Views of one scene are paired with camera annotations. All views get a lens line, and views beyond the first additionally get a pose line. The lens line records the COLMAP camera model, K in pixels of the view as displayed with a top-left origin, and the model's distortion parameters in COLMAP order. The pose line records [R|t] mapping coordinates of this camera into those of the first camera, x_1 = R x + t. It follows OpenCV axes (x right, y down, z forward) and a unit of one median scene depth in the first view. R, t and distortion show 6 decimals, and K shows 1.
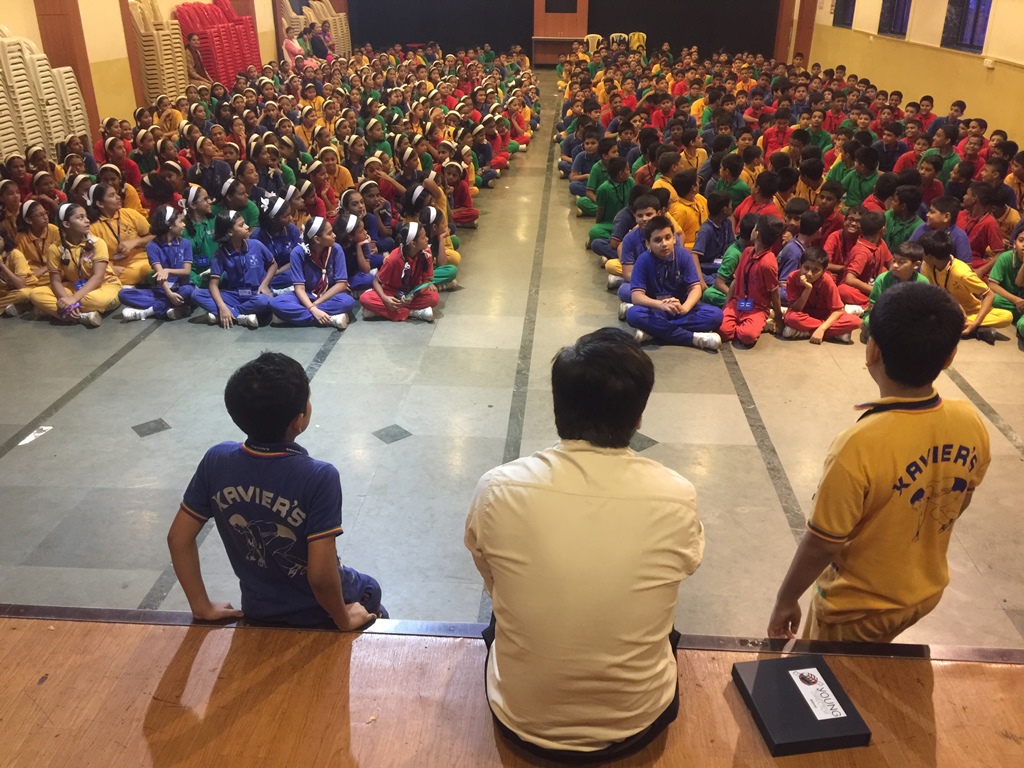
lens RADIAL K [[866.7, 0, 514.2], [0, 866.7, 374.3], [0, 0, 1]] dist [0.060793, -0.119053]
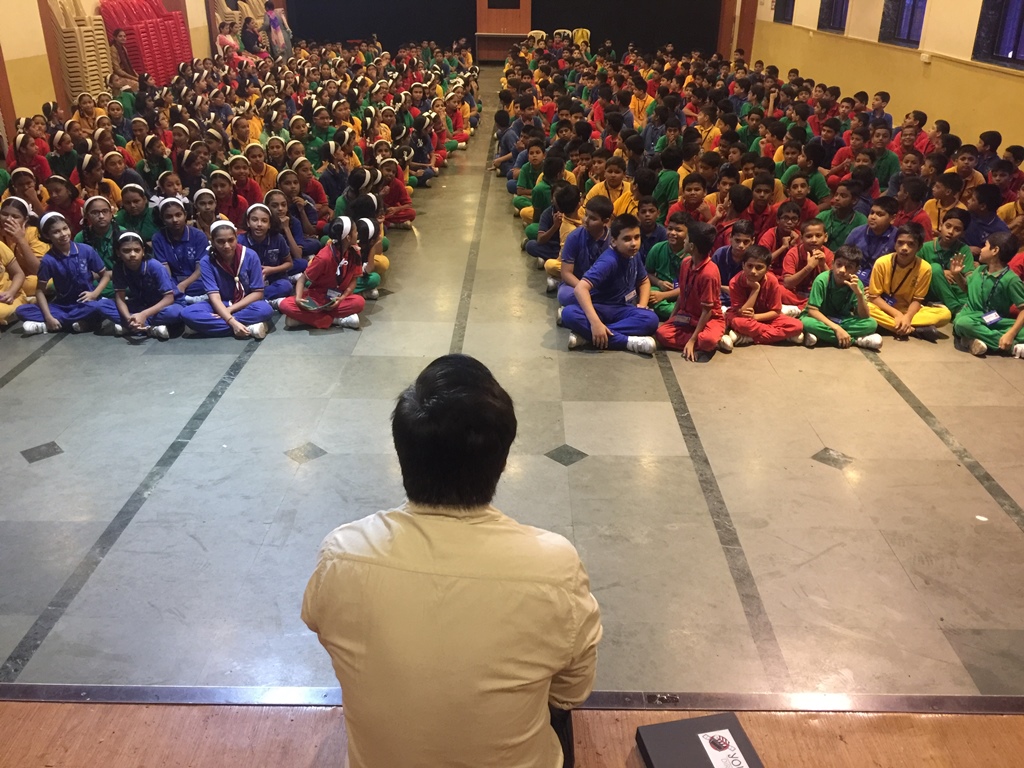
lens RADIAL K [[866.7, 0, 511.1], [0, 866.7, 376.3], [0, 0, 1]] dist [0.060793, -0.119053]
pose [[0.998680, -0.018480, 0.047914, 0.017993], [0.018230, 0.999818, 0.005649, -0.007385], [-0.048010, -0.004768, 0.998835, 0.024203]]
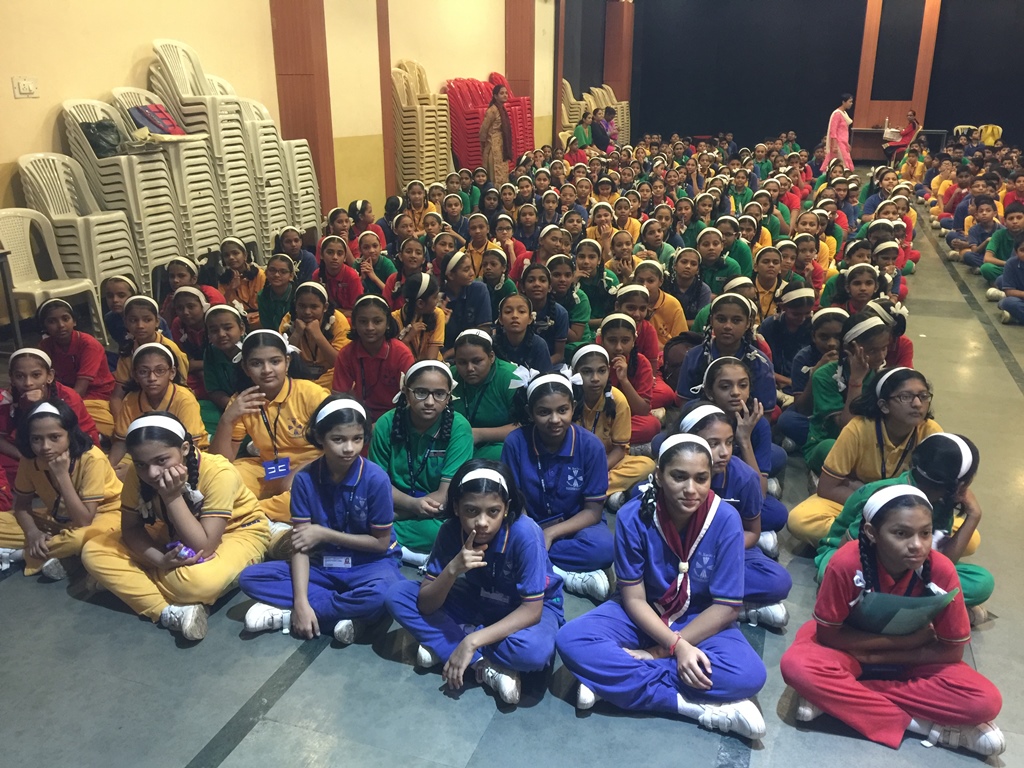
lens RADIAL K [[866.7, 0, 507.4], [0, 866.7, 390.1], [0, 0, 1]] dist [0.060793, -0.119053]
pose [[0.960612, 0.090569, -0.262722, -0.127569], [-0.113587, 0.990786, -0.073762, -0.106742], [0.253620, 0.100699, 0.962048, 0.360300]]
